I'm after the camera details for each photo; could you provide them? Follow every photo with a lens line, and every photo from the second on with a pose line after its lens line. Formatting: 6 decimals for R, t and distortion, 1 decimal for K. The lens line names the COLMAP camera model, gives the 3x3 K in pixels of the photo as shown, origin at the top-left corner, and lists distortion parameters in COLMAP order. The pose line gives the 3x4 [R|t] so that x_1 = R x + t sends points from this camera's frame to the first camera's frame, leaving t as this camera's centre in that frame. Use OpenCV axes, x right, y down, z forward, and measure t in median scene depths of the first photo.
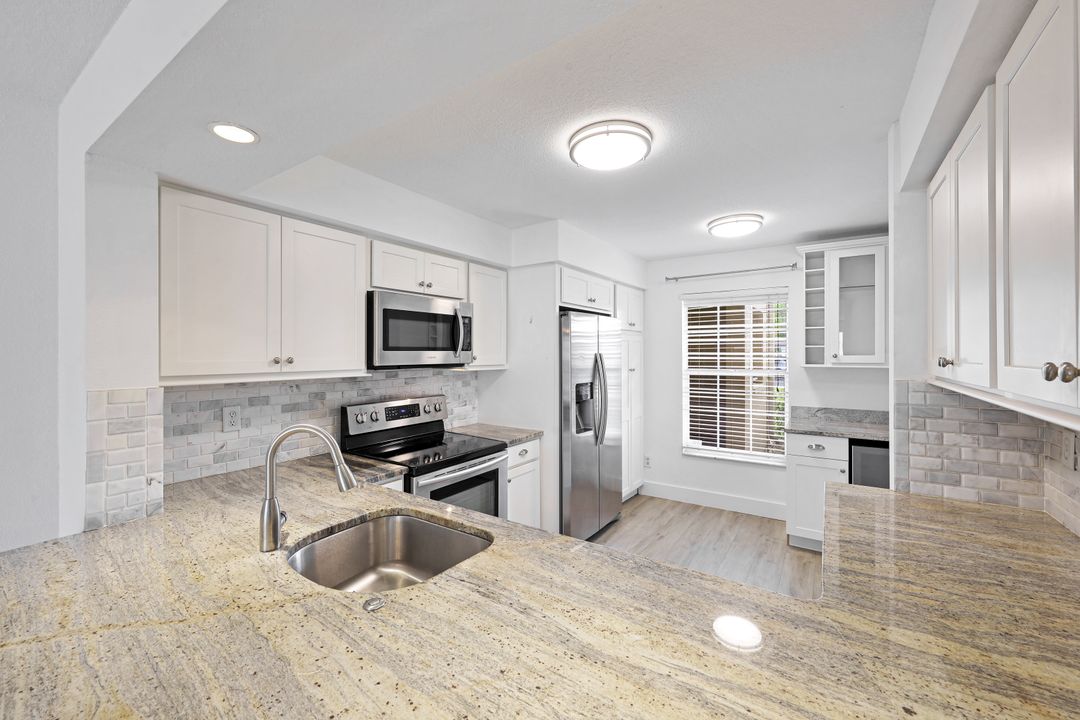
lens RADIAL K [[437.2, 0, 541.0], [0, 437.2, 353.9], [0, 0, 1]] dist [-0.000039, -0.000356]
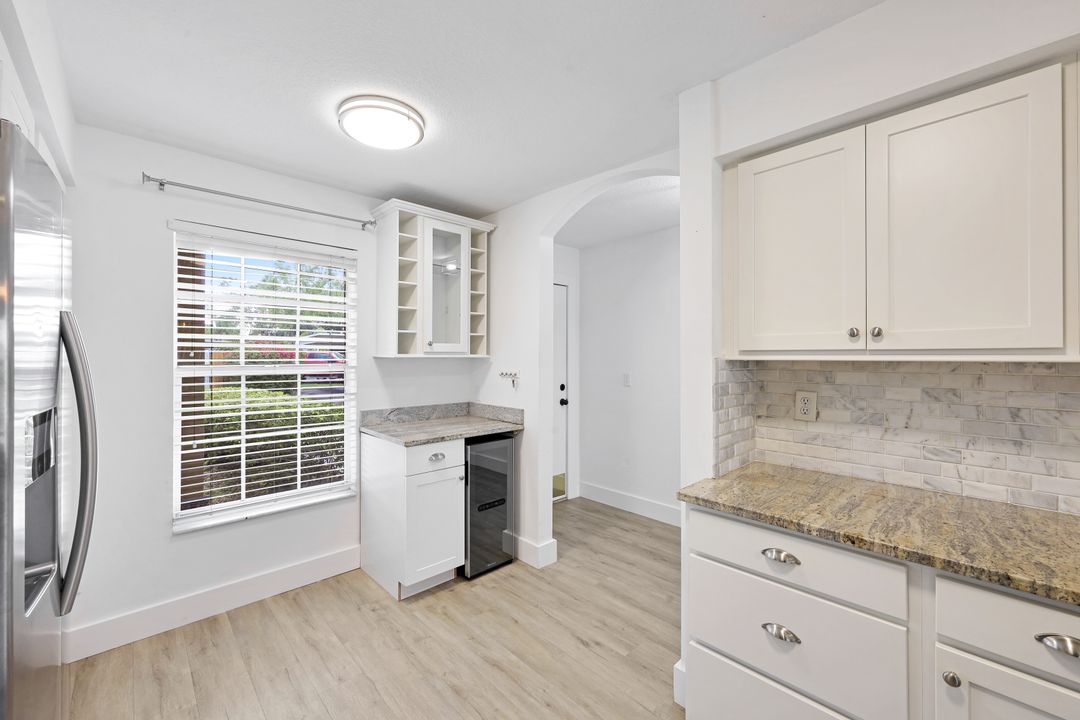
lens RADIAL K [[437.2, 0, 539.2], [0, 437.2, 354.1], [0, 0, 1]] dist [-0.000039, -0.000356]
pose [[0.225219, 0.004652, 0.974297, -0.087140], [-0.002632, 0.999988, -0.004166, 0.025160], [-0.974305, -0.001626, 0.225228, 0.553776]]
